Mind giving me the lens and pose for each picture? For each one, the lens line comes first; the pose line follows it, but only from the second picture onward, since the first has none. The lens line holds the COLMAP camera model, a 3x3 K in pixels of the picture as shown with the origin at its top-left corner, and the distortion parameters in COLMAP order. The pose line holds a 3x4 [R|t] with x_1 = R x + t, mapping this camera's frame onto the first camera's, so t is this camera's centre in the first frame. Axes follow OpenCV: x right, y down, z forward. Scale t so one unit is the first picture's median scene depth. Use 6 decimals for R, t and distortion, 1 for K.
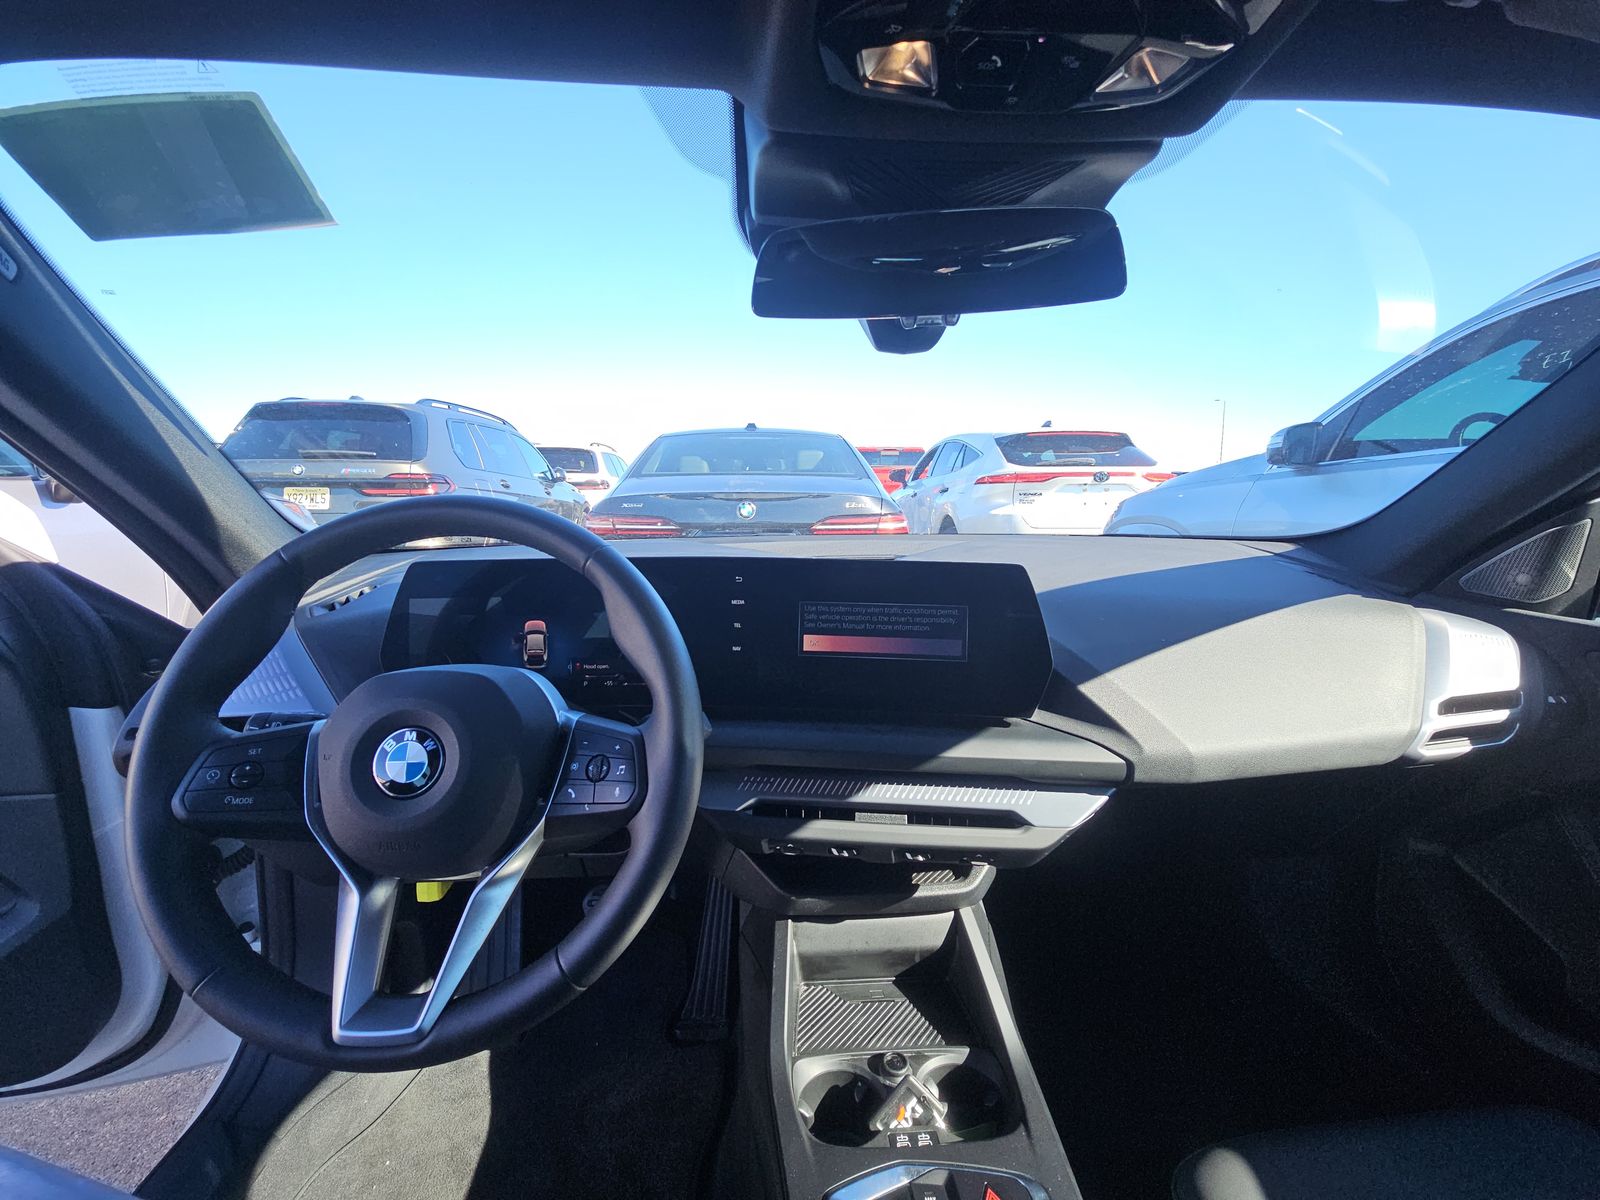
lens RADIAL K [[644.1, 0, 798.2], [0, 644.1, 594.4], [0, 0, 1]] dist [0.002920, 0.000089]
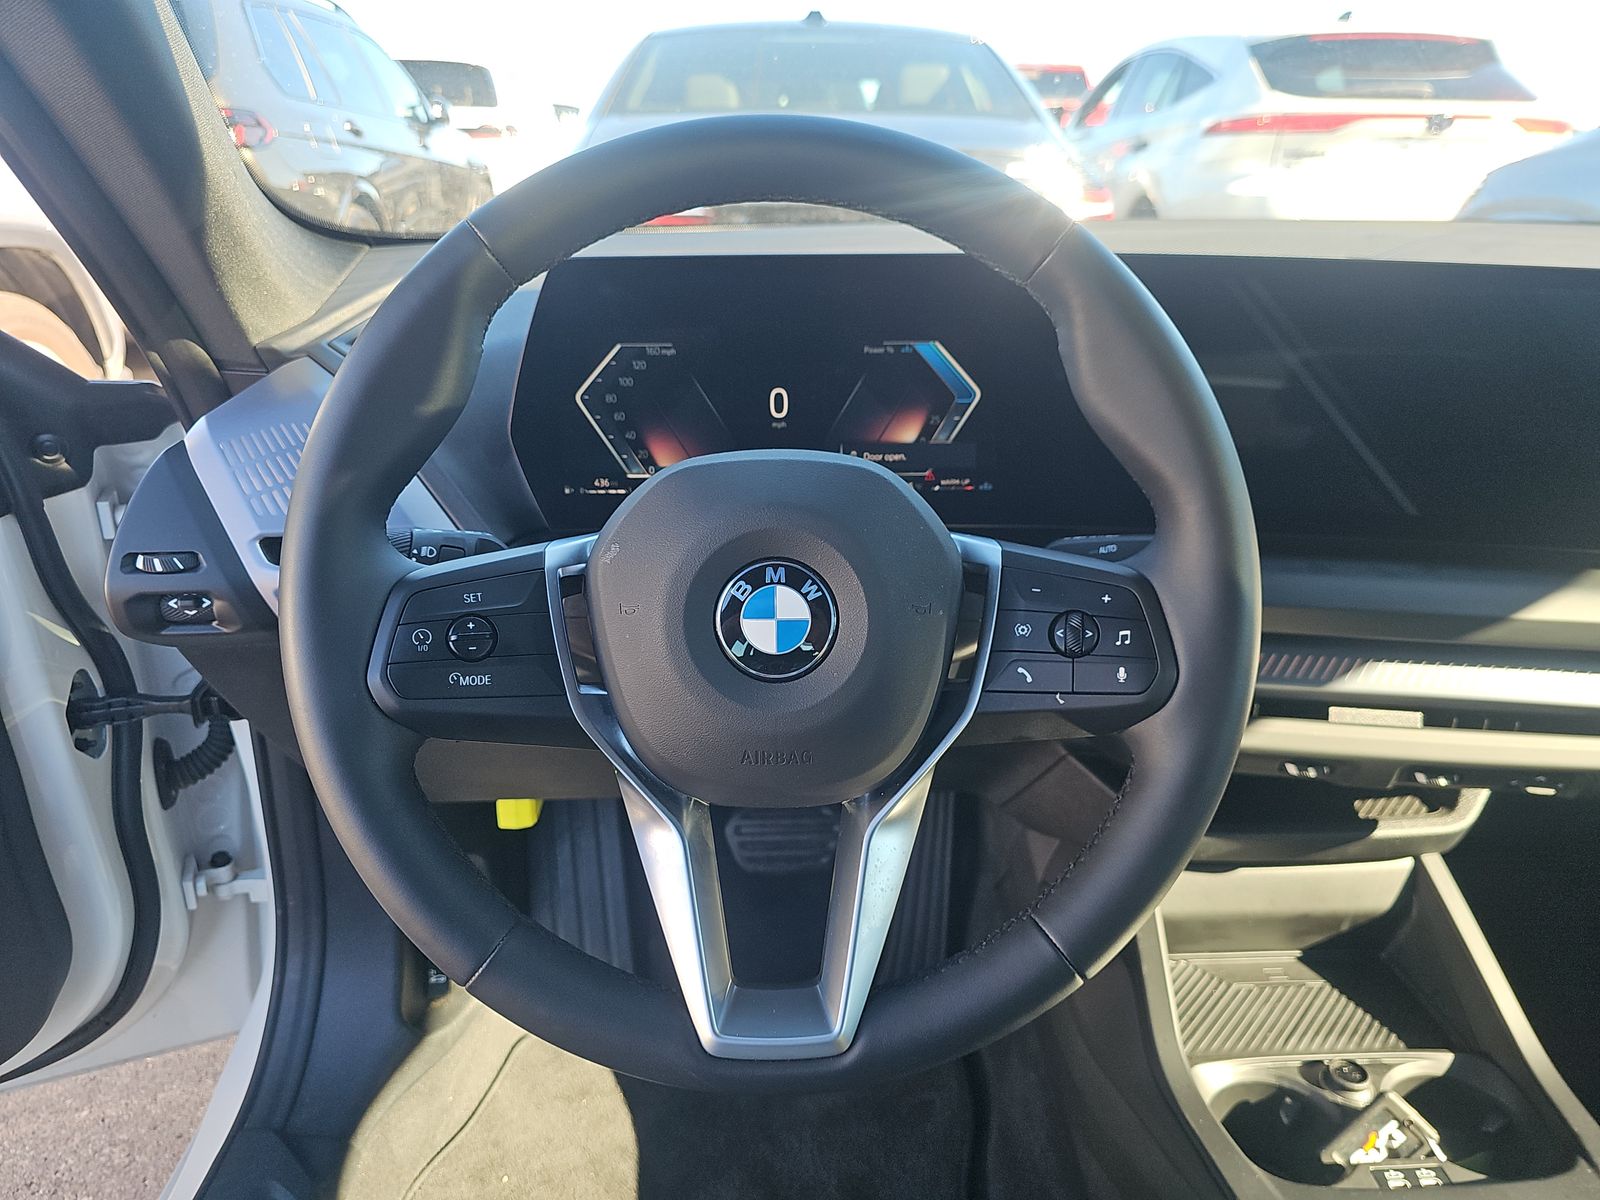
lens RADIAL K [[1068.5, 0, 800.0], [0, 1068.5, 600.0], [0, 0, 1]] dist [-0.003229, -0.005478]
pose [[0.999838, 0.012649, -0.012789, -0.370714], [-0.009230, 0.971013, 0.238847, 0.011858], [0.015439, -0.238691, 0.970973, 0.060185]]
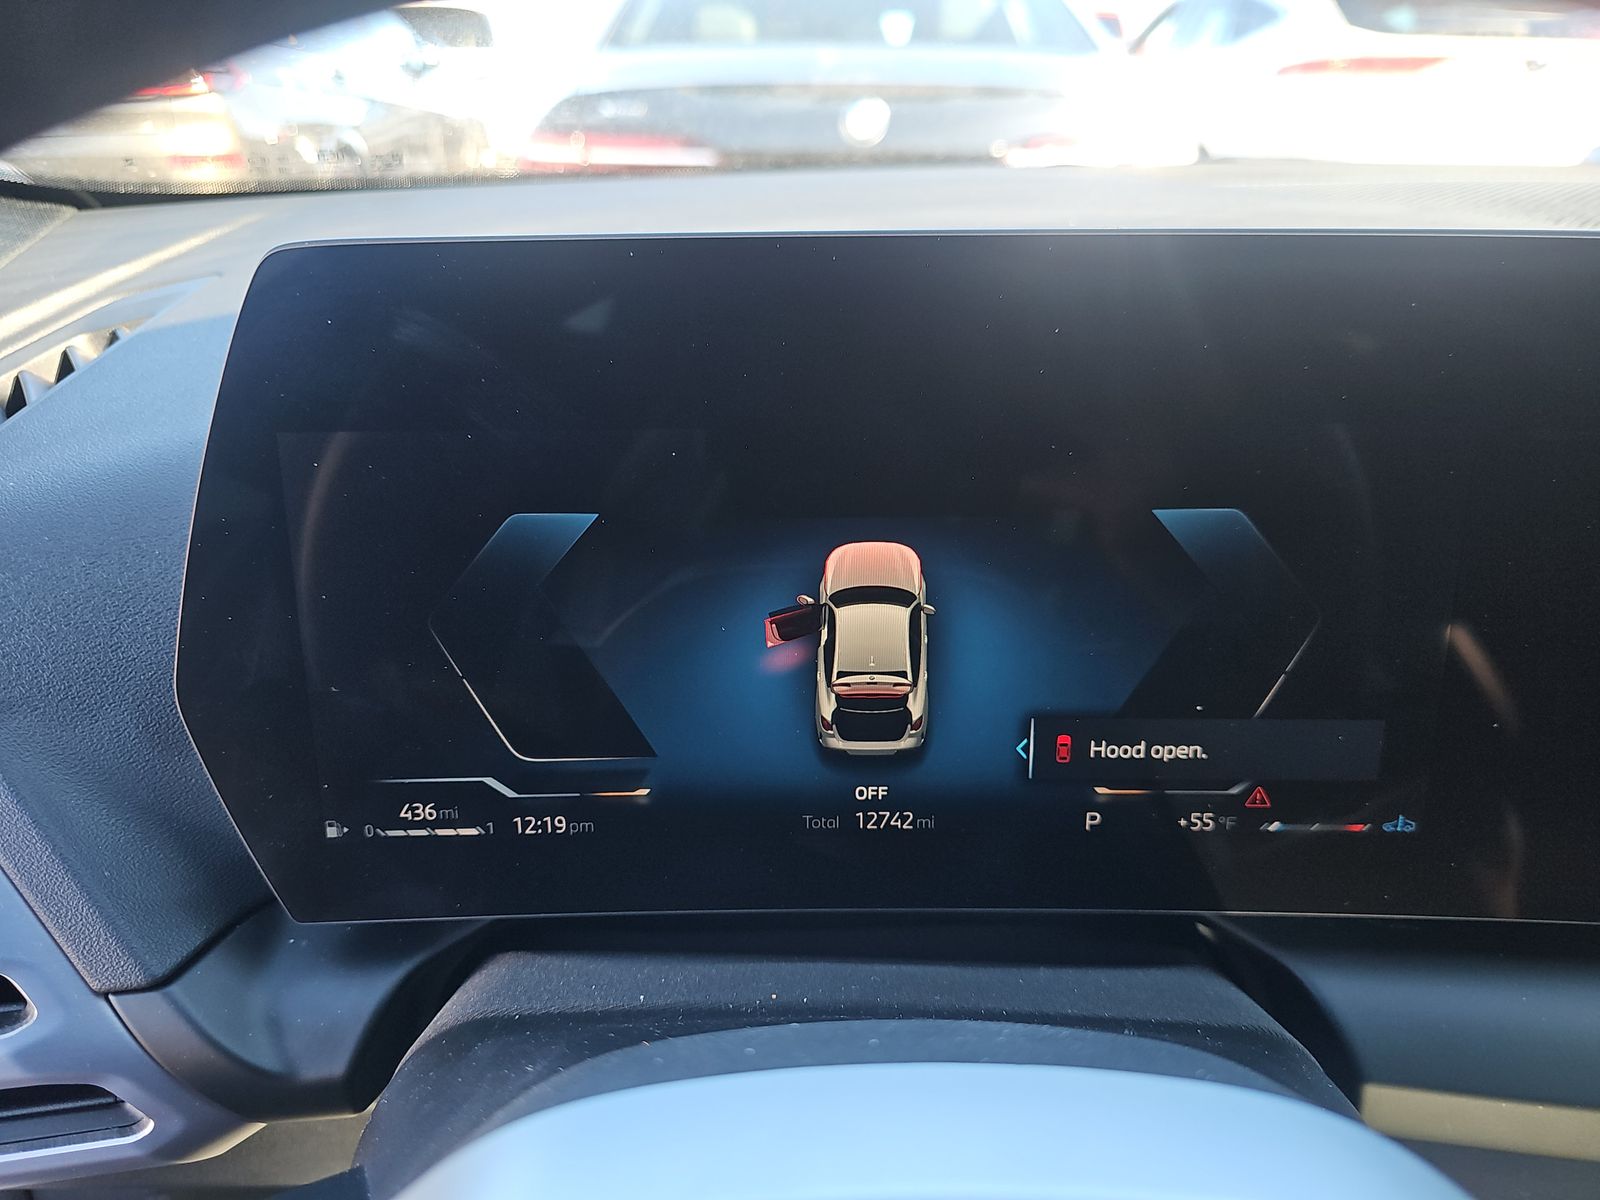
lens RADIAL K [[1068.5, 0, 800.0], [0, 1068.5, 600.0], [0, 0, 1]] dist [-0.003229, -0.005478]
pose [[0.999638, 0.018546, -0.019507, -0.416062], [-0.012472, 0.961393, 0.274896, -0.038204], [0.023852, -0.274553, 0.961276, 0.637630]]
